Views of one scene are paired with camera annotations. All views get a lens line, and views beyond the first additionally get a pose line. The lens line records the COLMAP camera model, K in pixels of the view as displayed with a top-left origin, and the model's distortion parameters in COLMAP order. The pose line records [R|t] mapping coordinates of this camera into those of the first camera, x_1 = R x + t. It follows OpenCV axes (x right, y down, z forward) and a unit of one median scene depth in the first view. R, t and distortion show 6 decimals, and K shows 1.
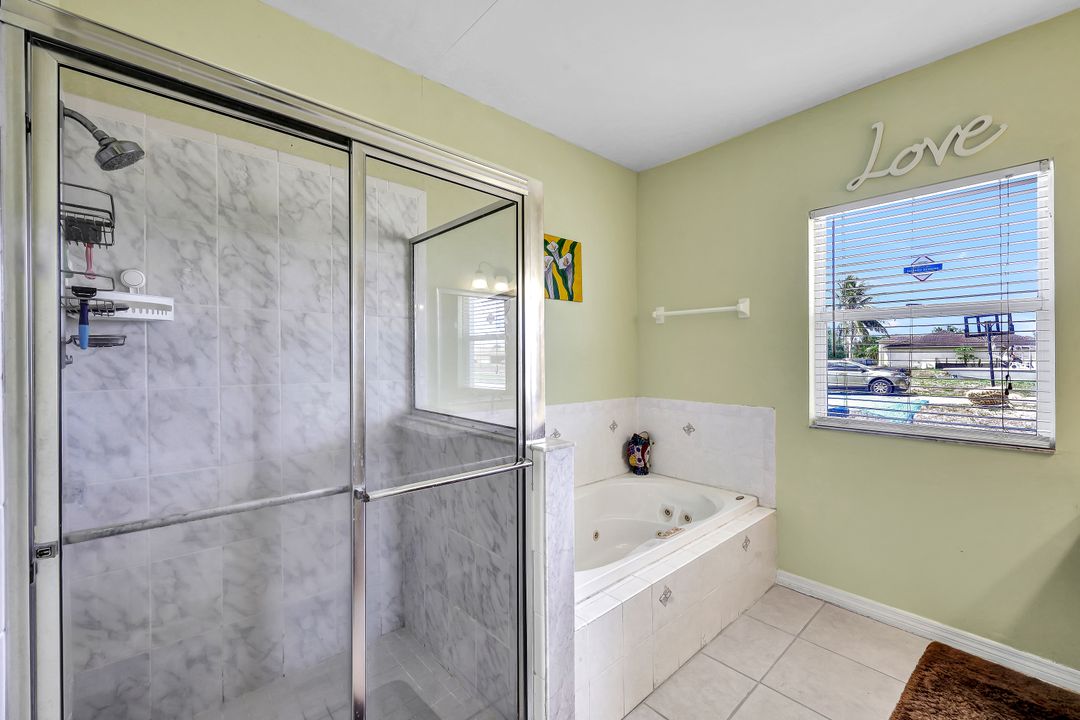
lens RADIAL K [[439.5, 0, 539.3], [0, 439.5, 359.7], [0, 0, 1]] dist [-0.002789, 0.000945]
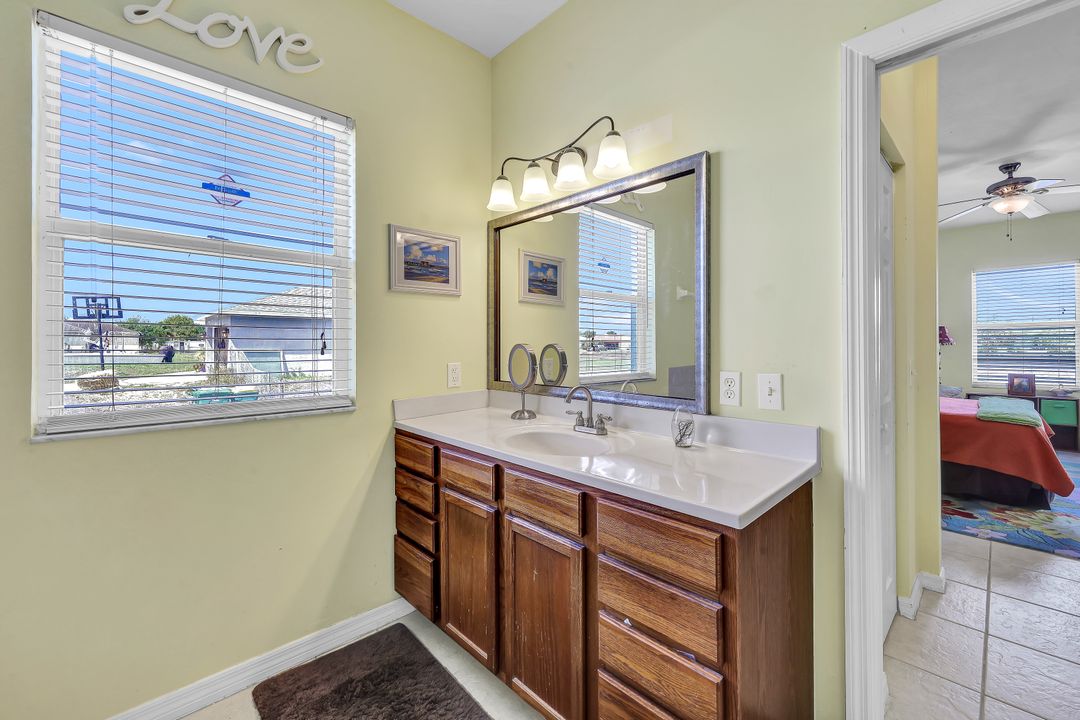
lens RADIAL K [[439.5, 0, 532.3], [0, 439.5, 341.3], [0, 0, 1]] dist [-0.002789, 0.000945]
pose [[-0.034264, 0.010510, 0.999358, 0.108091], [0.001350, 0.999944, -0.010470, 0.050540], [-0.999412, 0.000991, -0.034277, 0.476288]]
